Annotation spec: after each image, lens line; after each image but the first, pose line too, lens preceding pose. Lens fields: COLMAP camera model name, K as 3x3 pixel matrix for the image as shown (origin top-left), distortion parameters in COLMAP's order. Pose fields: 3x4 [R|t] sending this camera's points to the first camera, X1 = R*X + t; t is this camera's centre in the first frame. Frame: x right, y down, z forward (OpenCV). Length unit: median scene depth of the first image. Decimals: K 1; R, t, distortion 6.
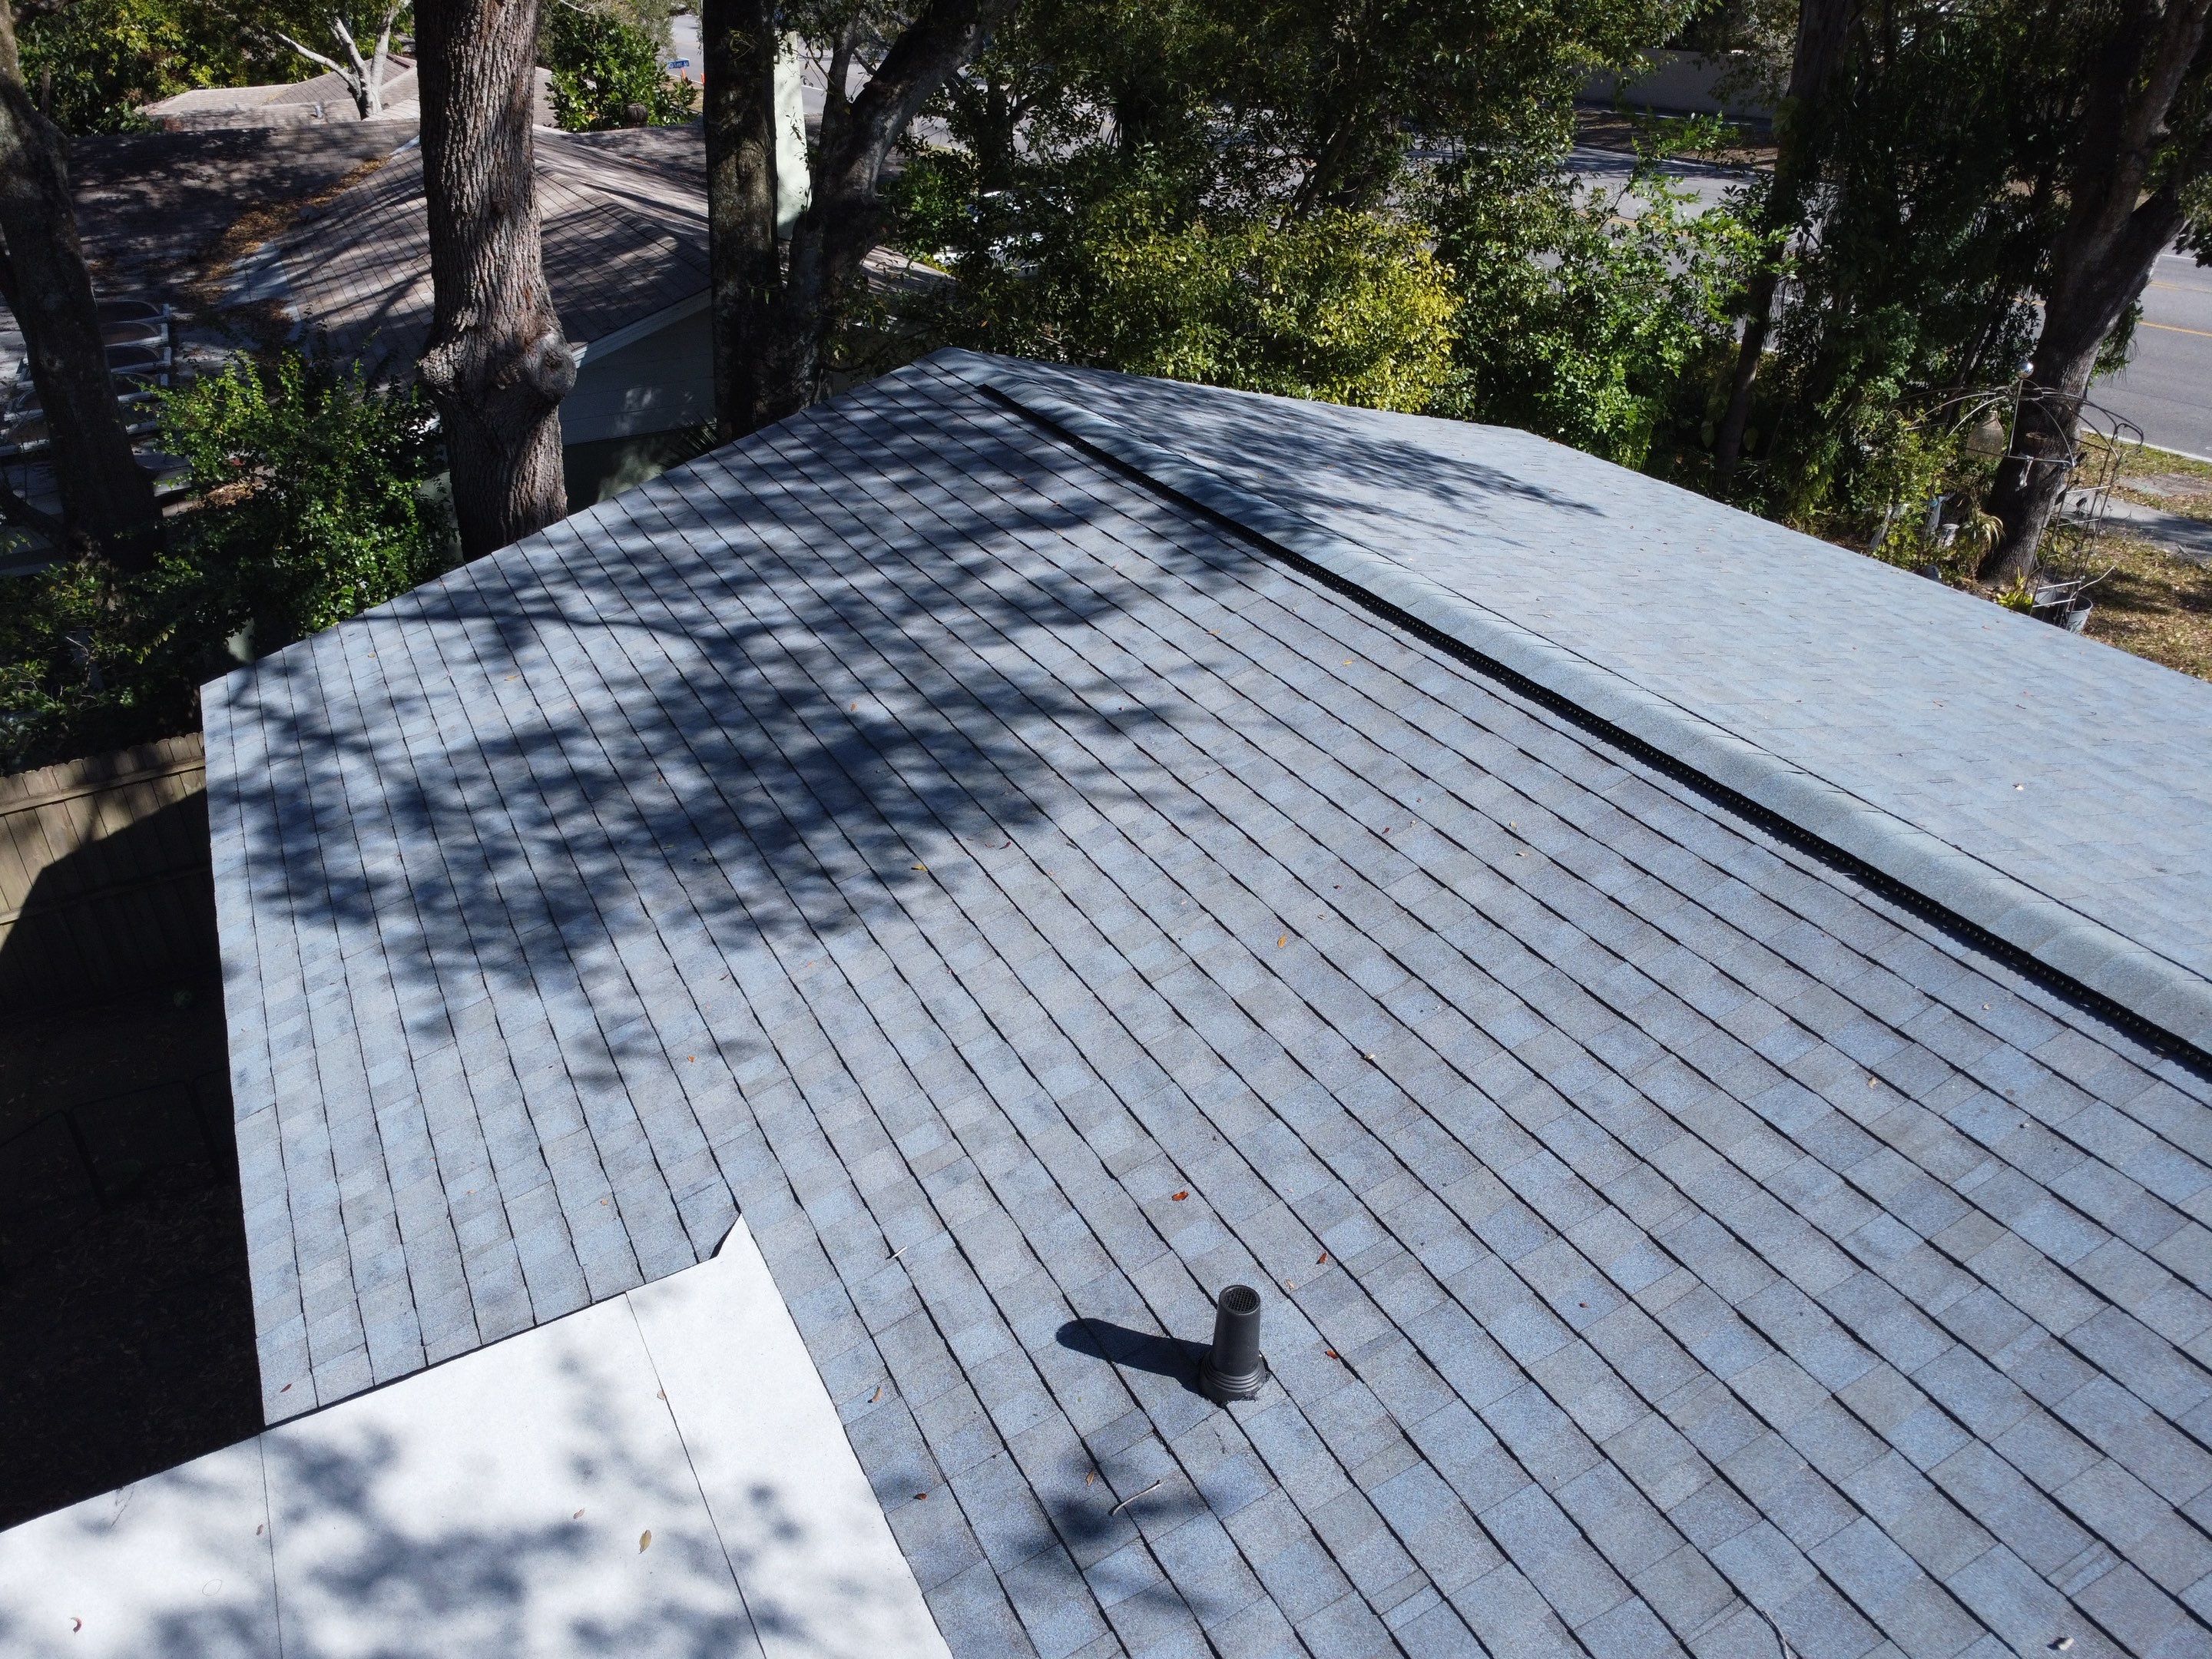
lens RADIAL K [[1604.2, 0, 1104.7], [0, 1604.2, 838.4], [0, 0, 1]] dist [-0.033340, 0.009235]
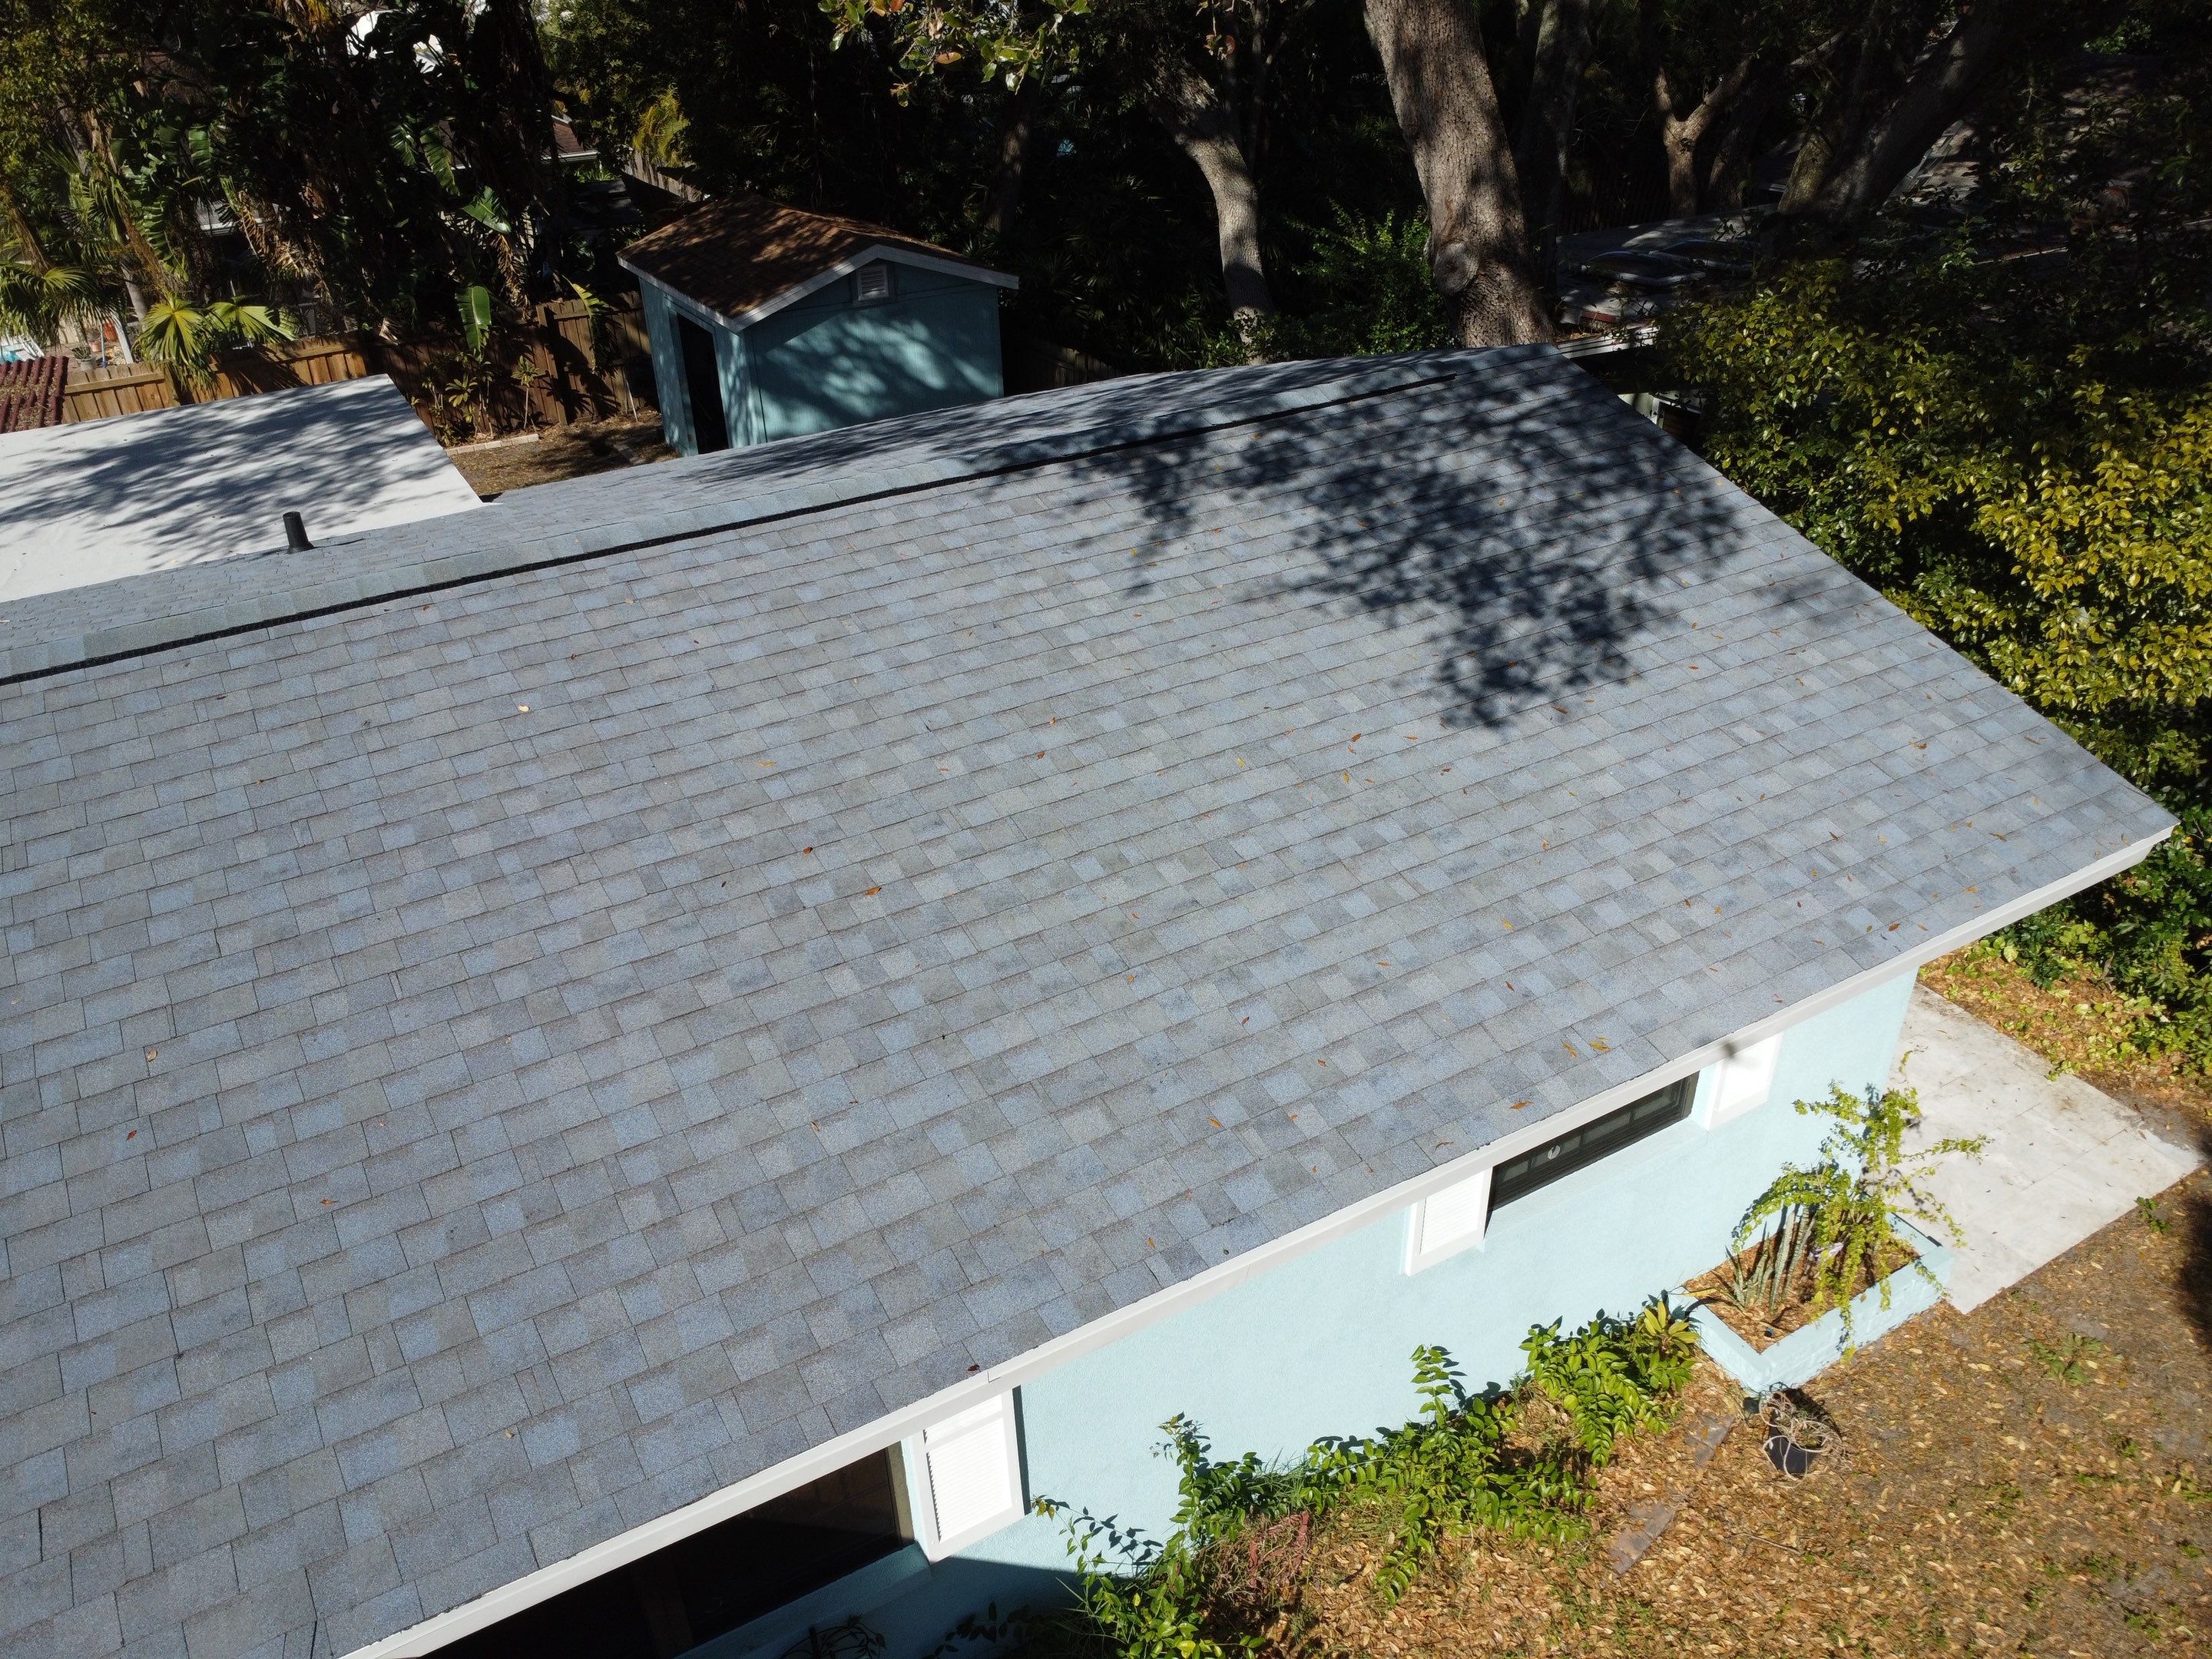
lens RADIAL K [[1604.2, 0, 1101.0], [0, 1604.2, 824.0], [0, 0, 1]] dist [-0.033340, 0.009235]
pose [[0.023328, 0.527977, -0.848938, 1.138784], [-0.479502, 0.751029, 0.453909, -0.502082], [0.877231, 0.396479, 0.270686, 0.748894]]
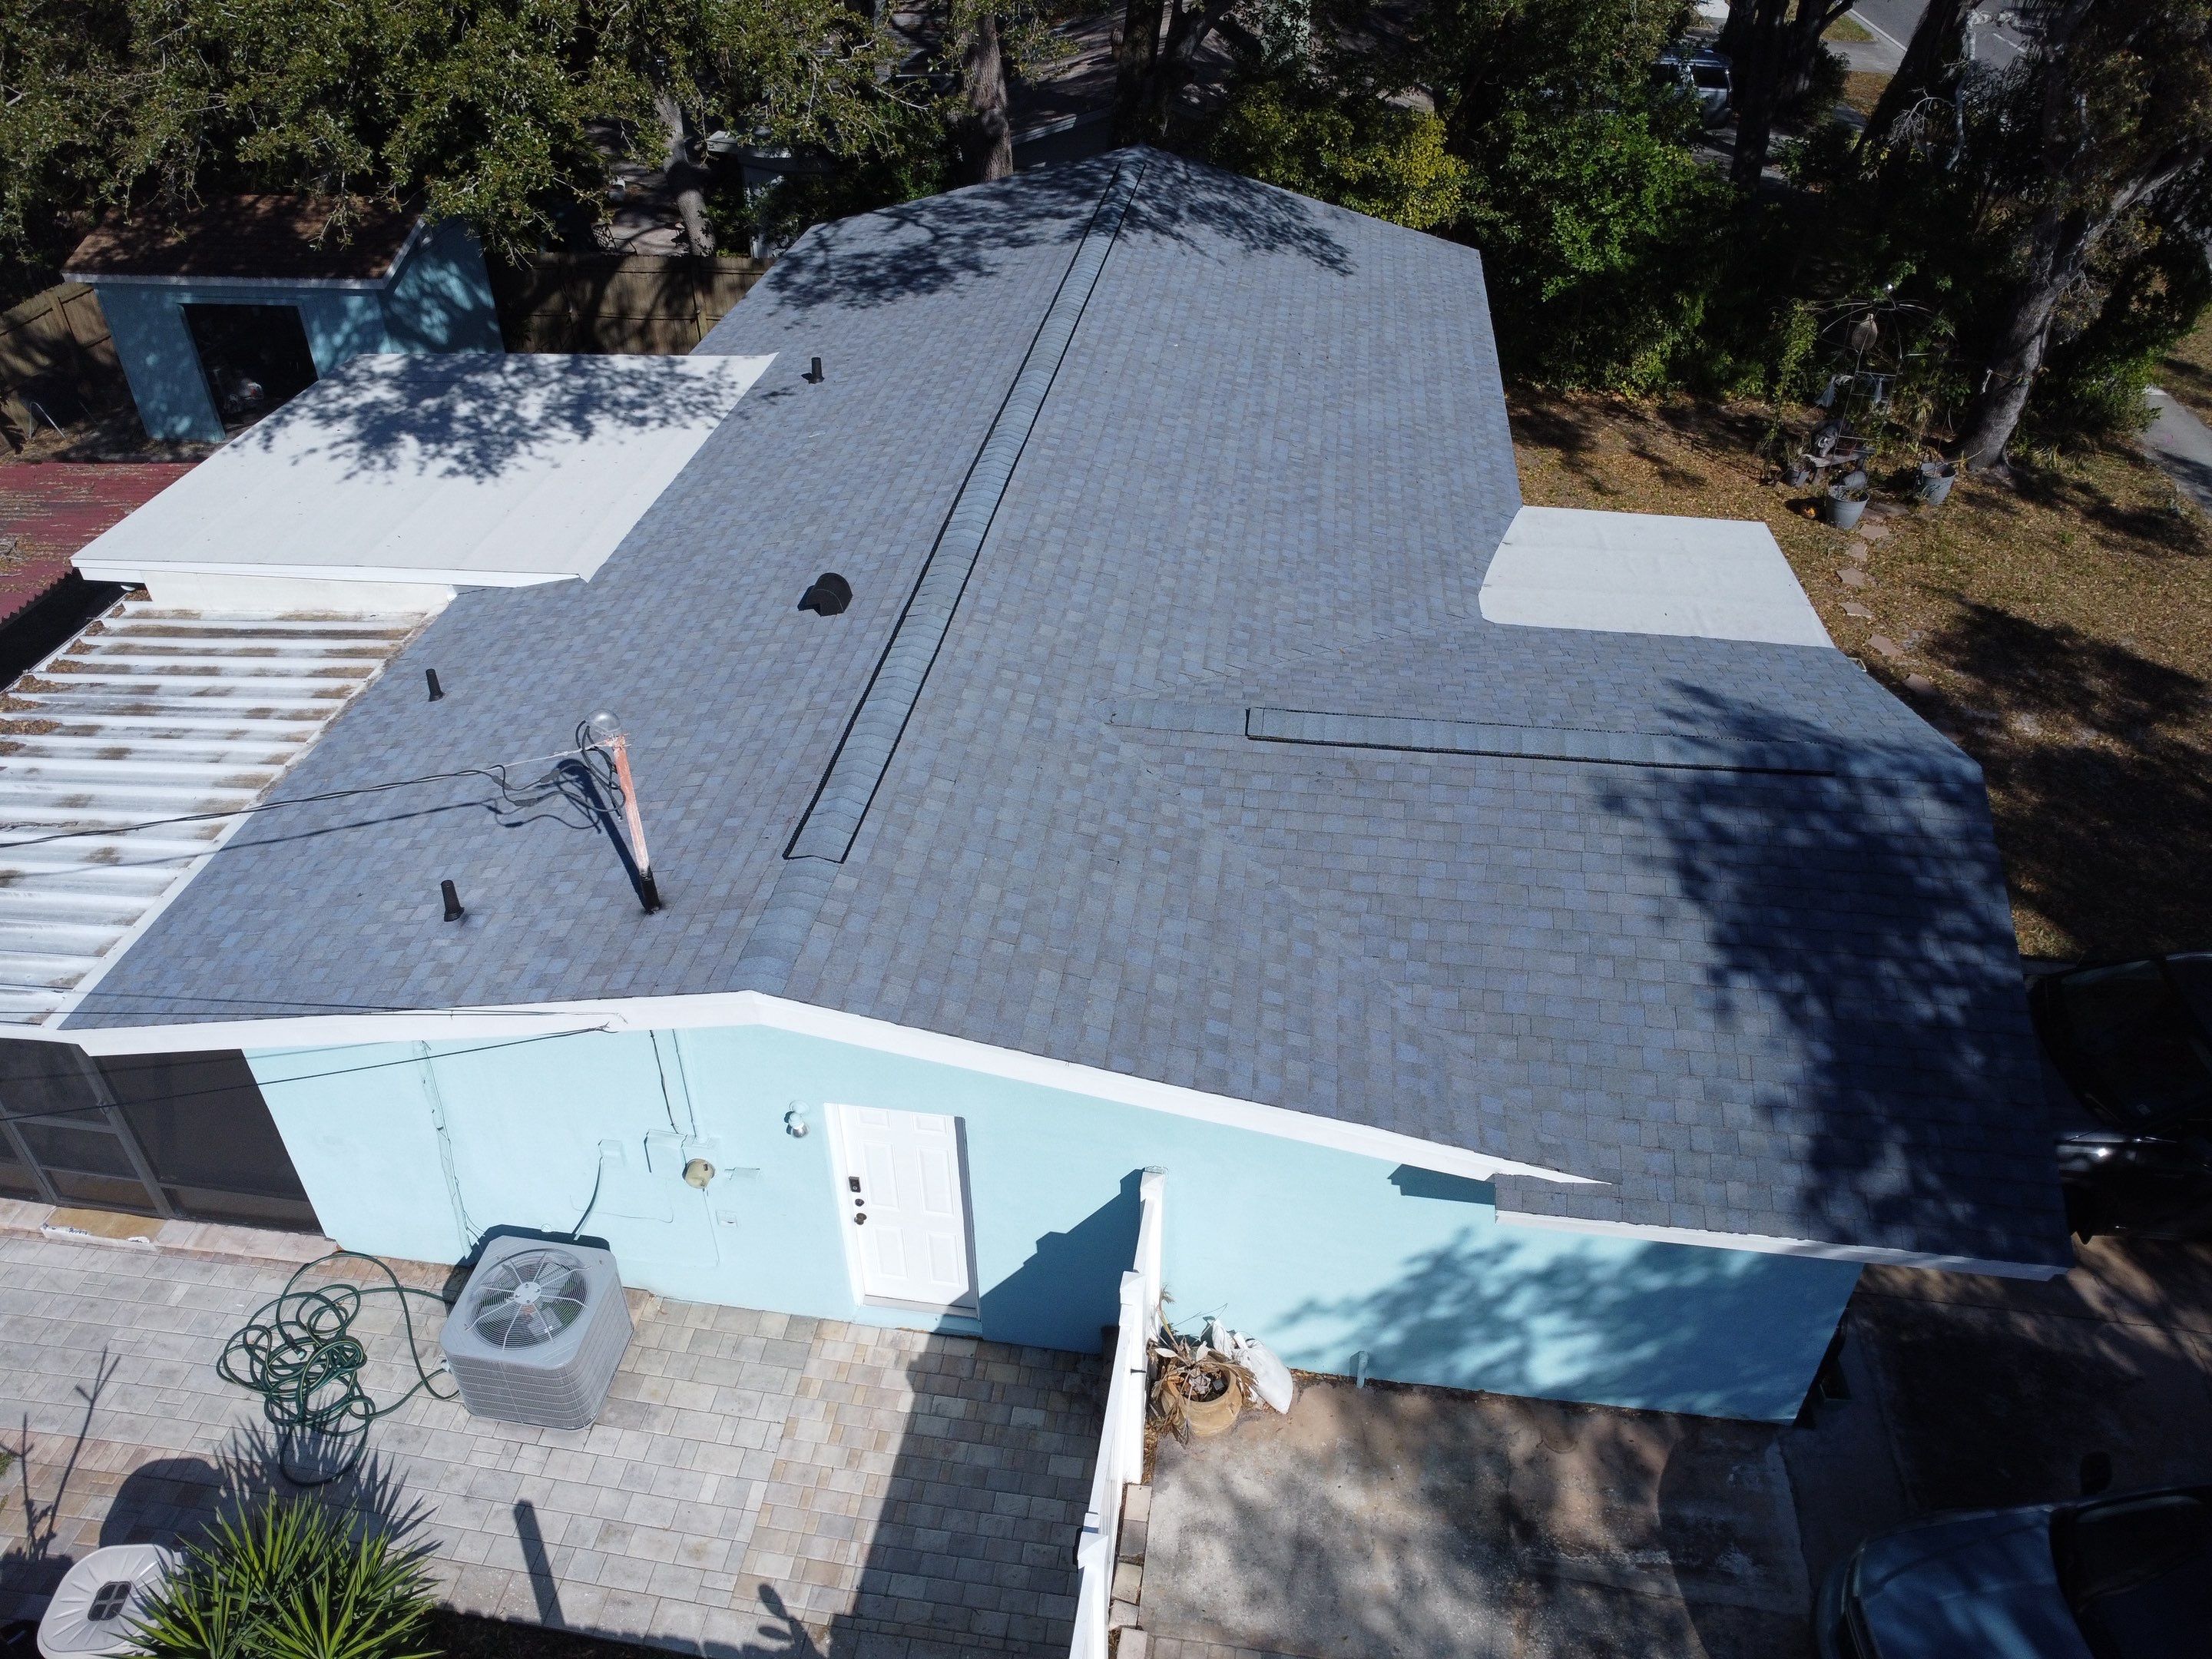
lens RADIAL K [[1604.2, 0, 1100.5], [0, 1604.2, 820.8], [0, 0, 1]] dist [-0.033340, 0.009235]
pose [[0.808880, 0.360141, -0.464771, 1.450507], [-0.305600, 0.932815, 0.190957, 0.180674], [0.502317, -0.012427, 0.864594, -1.093035]]
